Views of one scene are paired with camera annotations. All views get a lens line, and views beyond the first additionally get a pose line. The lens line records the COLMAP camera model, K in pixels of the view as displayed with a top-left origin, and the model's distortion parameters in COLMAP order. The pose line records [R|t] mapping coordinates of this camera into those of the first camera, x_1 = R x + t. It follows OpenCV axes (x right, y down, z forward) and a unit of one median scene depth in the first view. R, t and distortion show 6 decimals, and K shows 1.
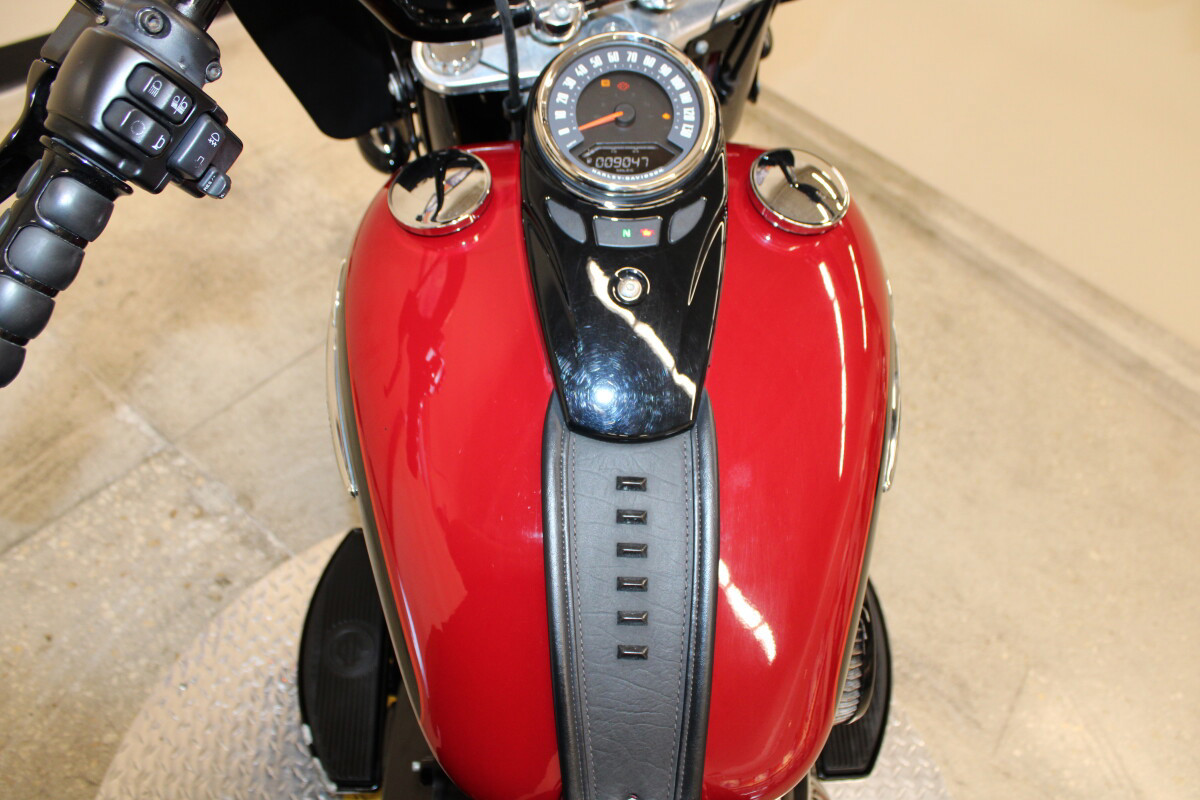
lens RADIAL K [[976.0, 0, 604.7], [0, 976.0, 419.4], [0, 0, 1]] dist [-0.169137, 0.129737]
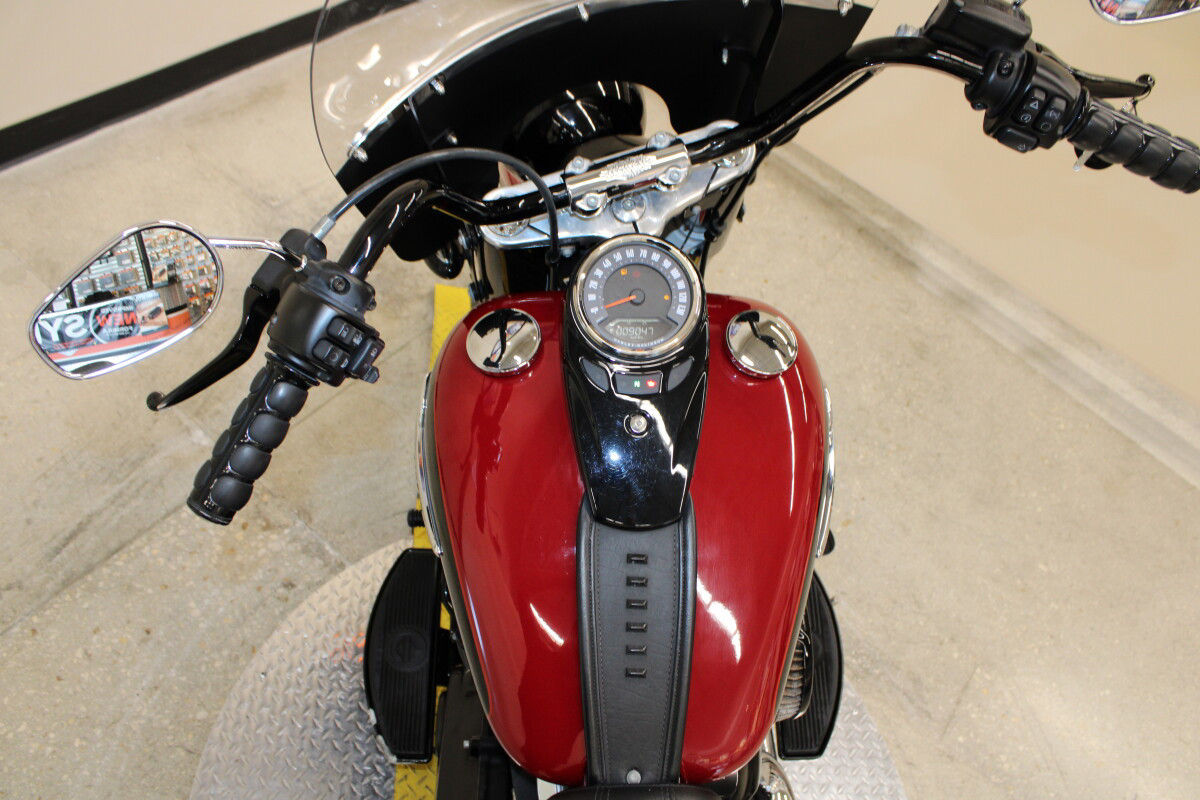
lens RADIAL K [[976.0, 0, 603.2], [0, 976.0, 427.9], [0, 0, 1]] dist [-0.169137, 0.129737]
pose [[0.999844, 0.017321, -0.003366, -0.009572], [-0.017196, 0.999270, 0.034121, -0.077211], [0.003955, -0.034058, 0.999412, -0.196425]]
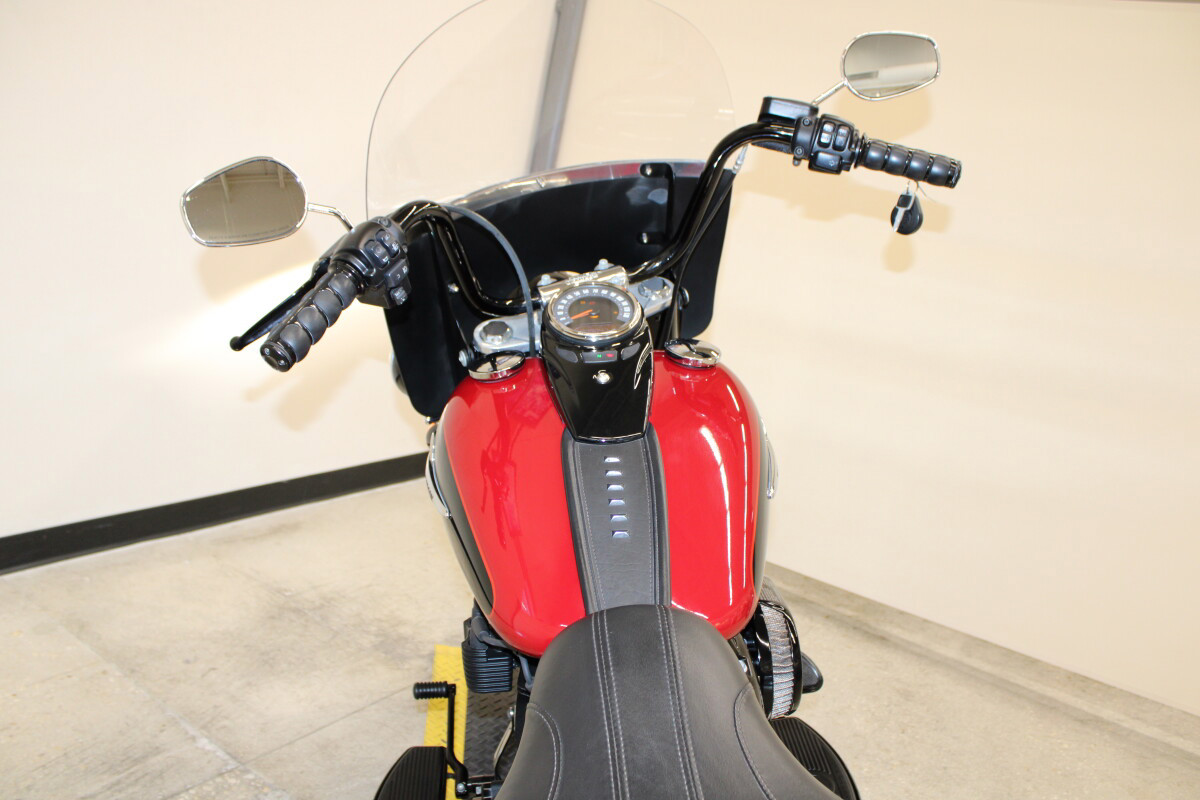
lens RADIAL K [[976.0, 0, 606.7], [0, 976.0, 416.0], [0, 0, 1]] dist [-0.169137, 0.129737]
pose [[0.996375, -0.078957, 0.031659, -0.014244], [0.082715, 0.812321, -0.577315, 0.442319], [0.019866, 0.577841, 0.815907, -0.214853]]
